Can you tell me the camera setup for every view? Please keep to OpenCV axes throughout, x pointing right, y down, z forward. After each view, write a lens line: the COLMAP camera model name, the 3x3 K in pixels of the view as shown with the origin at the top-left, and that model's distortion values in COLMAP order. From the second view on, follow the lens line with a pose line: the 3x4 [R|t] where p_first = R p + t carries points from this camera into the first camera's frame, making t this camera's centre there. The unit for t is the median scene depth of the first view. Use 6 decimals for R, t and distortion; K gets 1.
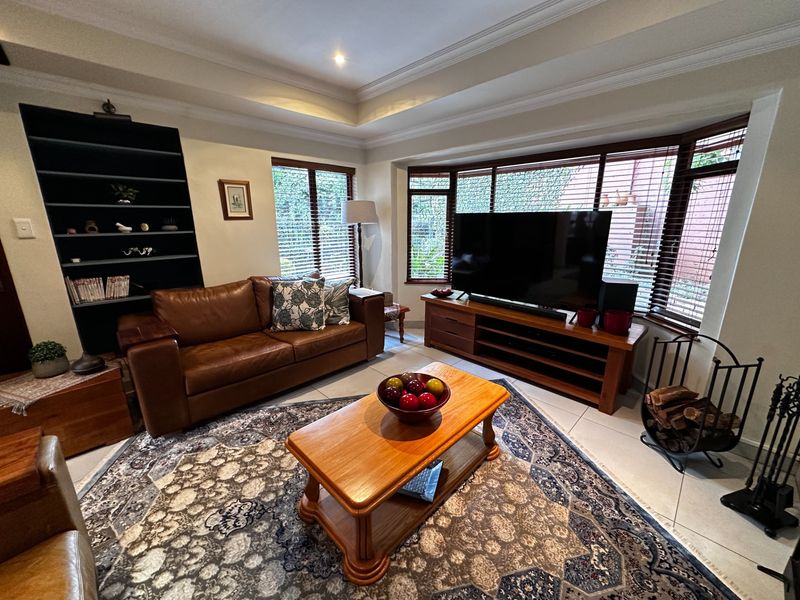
lens RADIAL K [[317.0, 0, 401.1], [0, 317.0, 301.8], [0, 0, 1]] dist [-0.002811, 0.000171]
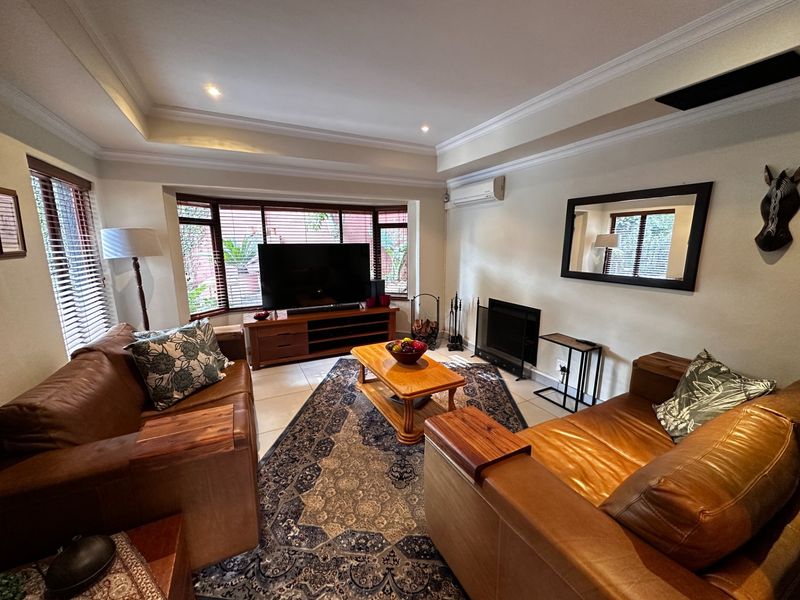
lens RADIAL K [[317.0, 0, 401.6], [0, 317.0, 300.6], [0, 0, 1]] dist [-0.002811, 0.000171]
pose [[0.297616, -0.171937, 0.939075, -0.806412], [0.246235, 0.964192, 0.098497, -0.072680], [-0.922384, 0.201919, 0.329296, 0.205090]]
